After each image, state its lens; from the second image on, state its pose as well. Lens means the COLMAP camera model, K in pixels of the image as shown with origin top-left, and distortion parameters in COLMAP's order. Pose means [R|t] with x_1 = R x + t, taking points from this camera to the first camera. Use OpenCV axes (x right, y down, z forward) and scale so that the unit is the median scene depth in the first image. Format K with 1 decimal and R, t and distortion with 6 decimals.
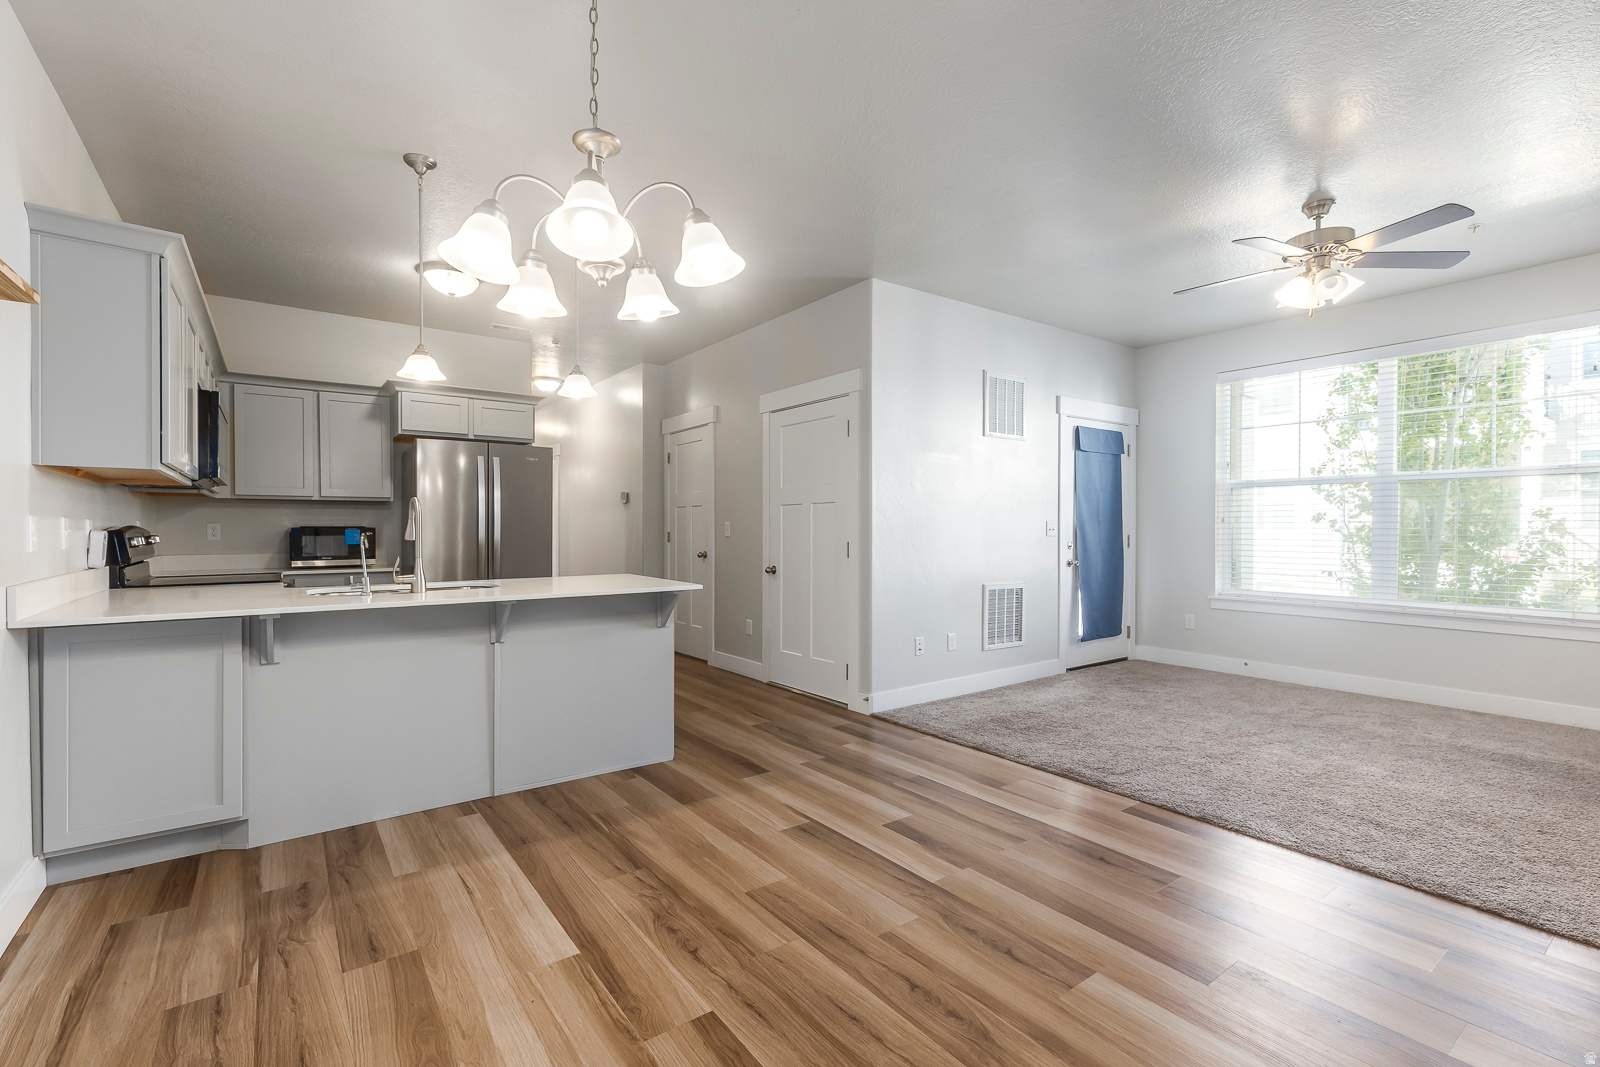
lens RADIAL K [[712.8, 0, 806.2], [0, 712.8, 533.9], [0, 0, 1]] dist [0.002375, -0.000466]
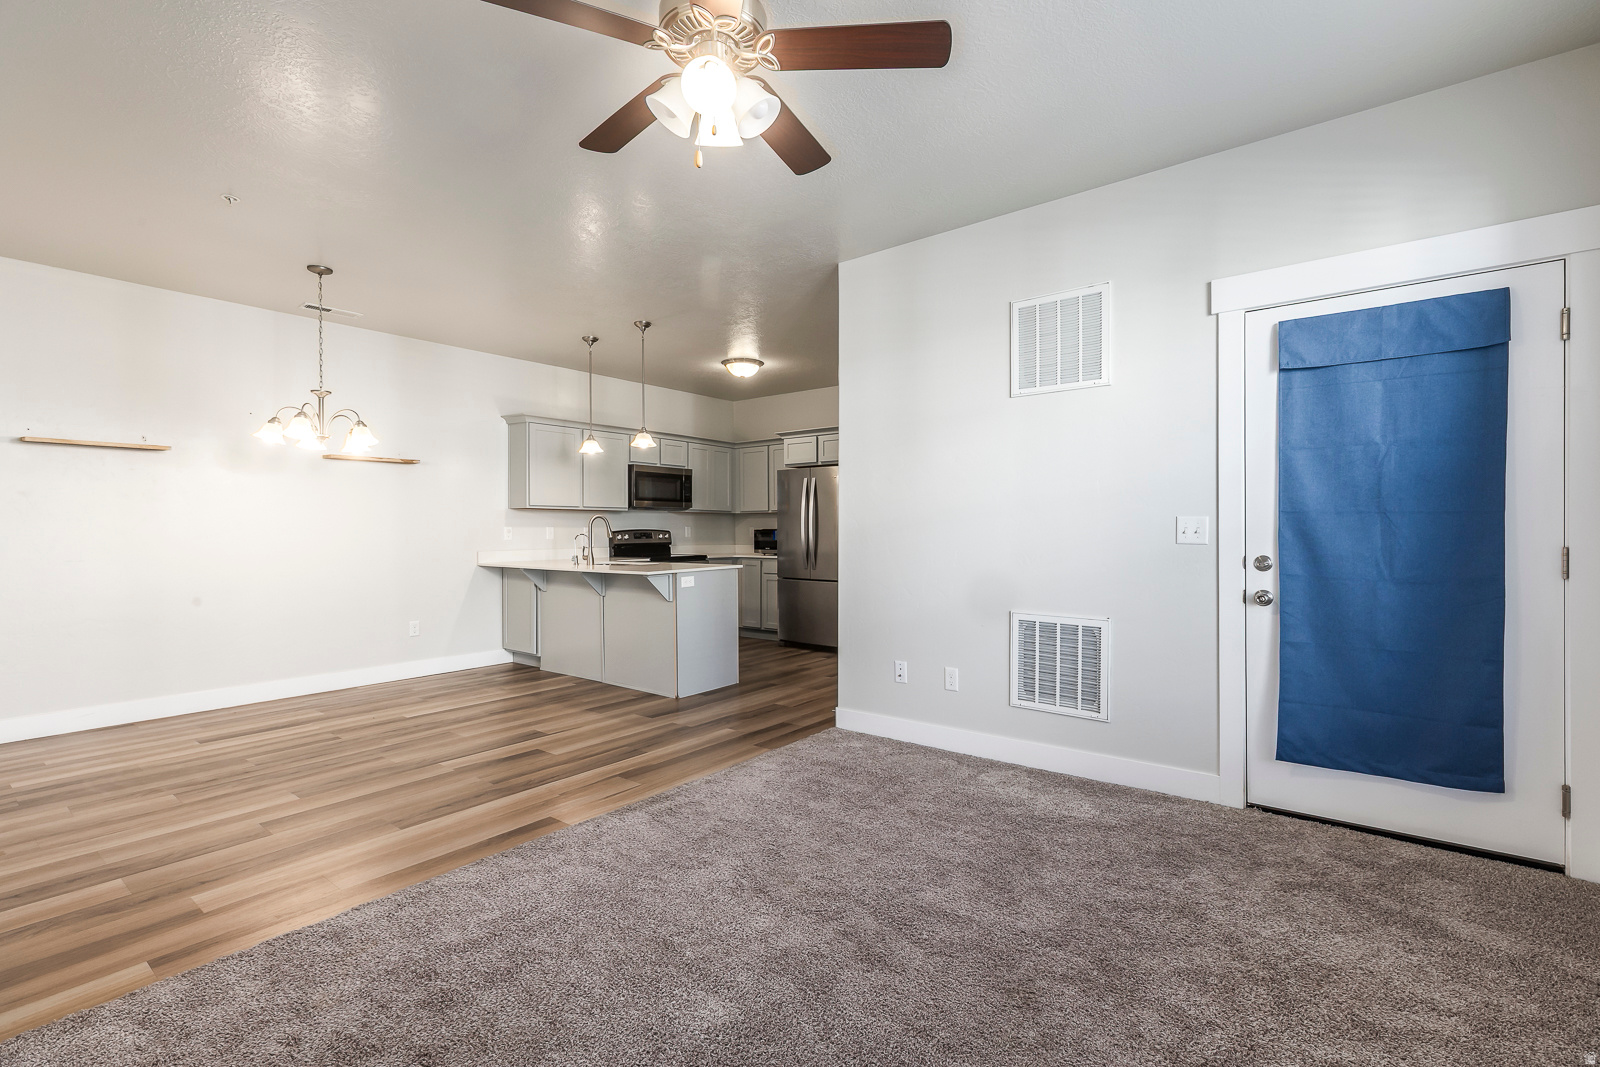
lens RADIAL K [[717.4, 0, 823.1], [0, 717.4, 539.1], [0, 0, 1]] dist [0.001873, 0.000001]
pose [[0.280889, 0.012439, -0.959660, 1.159198], [-0.003193, 0.999923, 0.012026, -0.009438], [0.959735, -0.000314, 0.280907, 0.835803]]
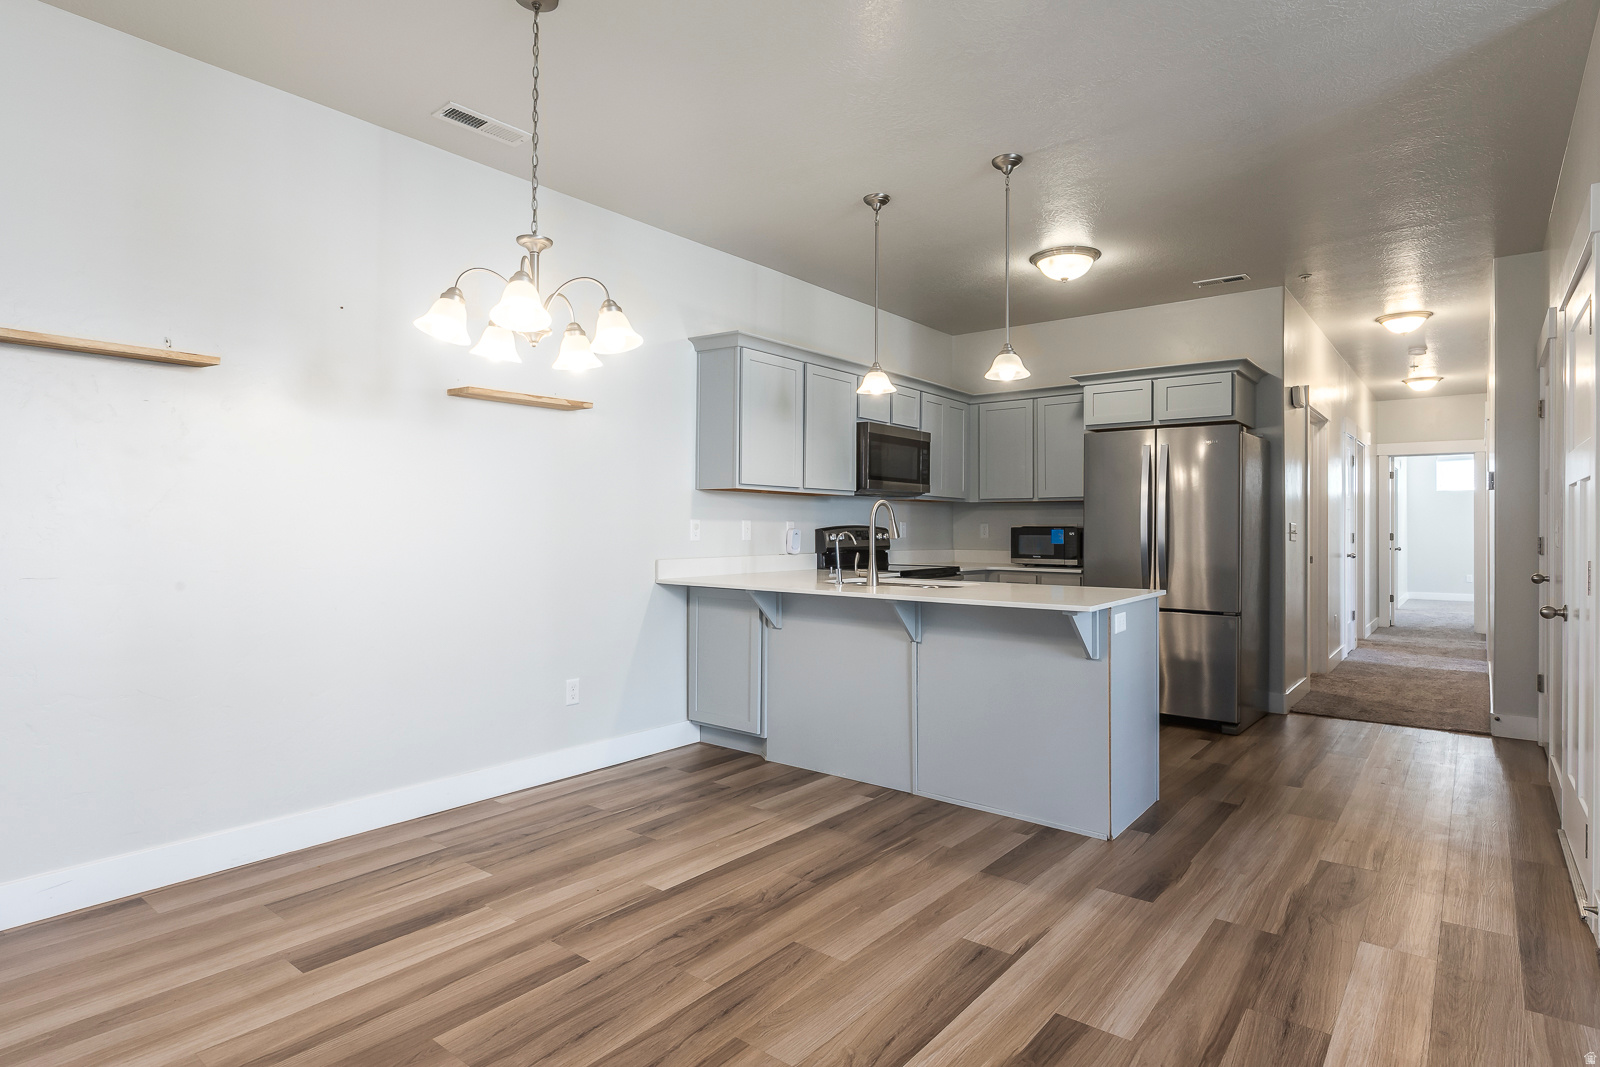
lens RADIAL K [[848.3, 0, 802.9], [0, 848.3, 526.6], [0, 0, 1]] dist [-0.000721, 0.000266]
pose [[0.258430, 0.000566, -0.966030, 0.553401], [-0.011886, 0.999926, -0.002594, -0.003896], [0.965957, 0.012152, 0.258417, 0.437226]]
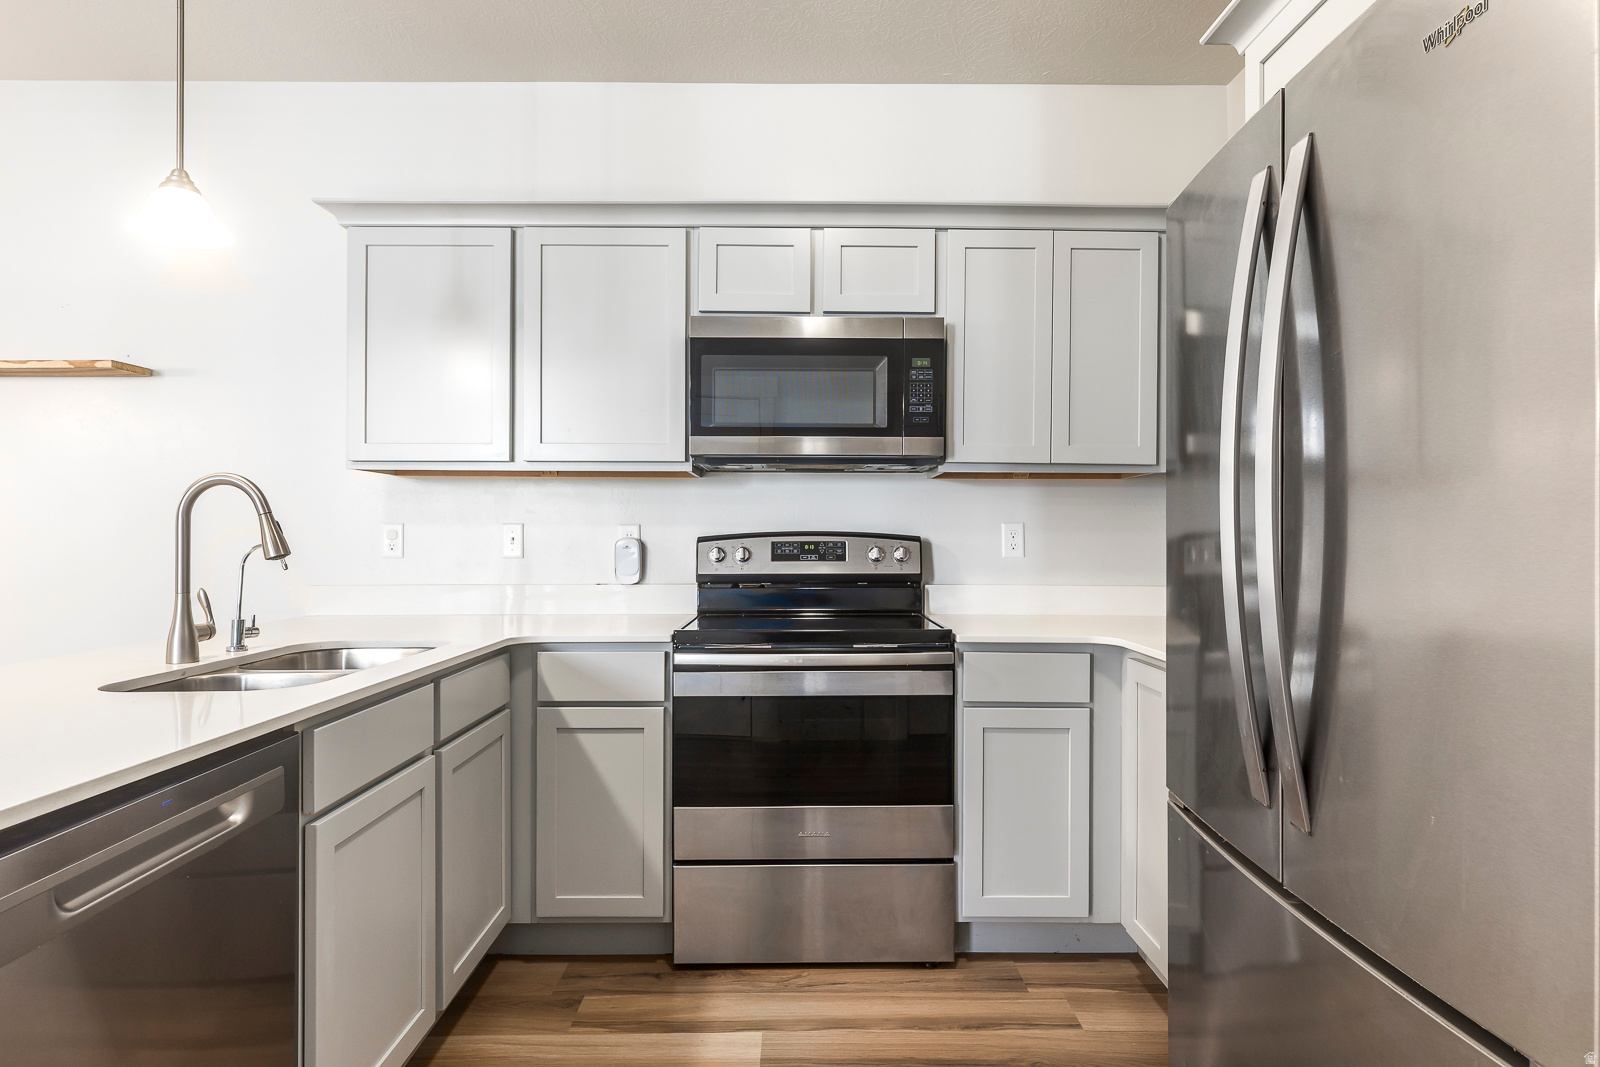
lens RADIAL K [[863.0, 0, 800.0], [0, 863.0, 533.5], [0, 0, 1]] dist [0.001251, 0.000179]
pose [[-0.586104, -0.002228, -0.810232, -0.240445], [-0.007186, 0.999971, 0.002449, -0.010675], [0.810204, 0.007258, -0.586104, 1.352125]]
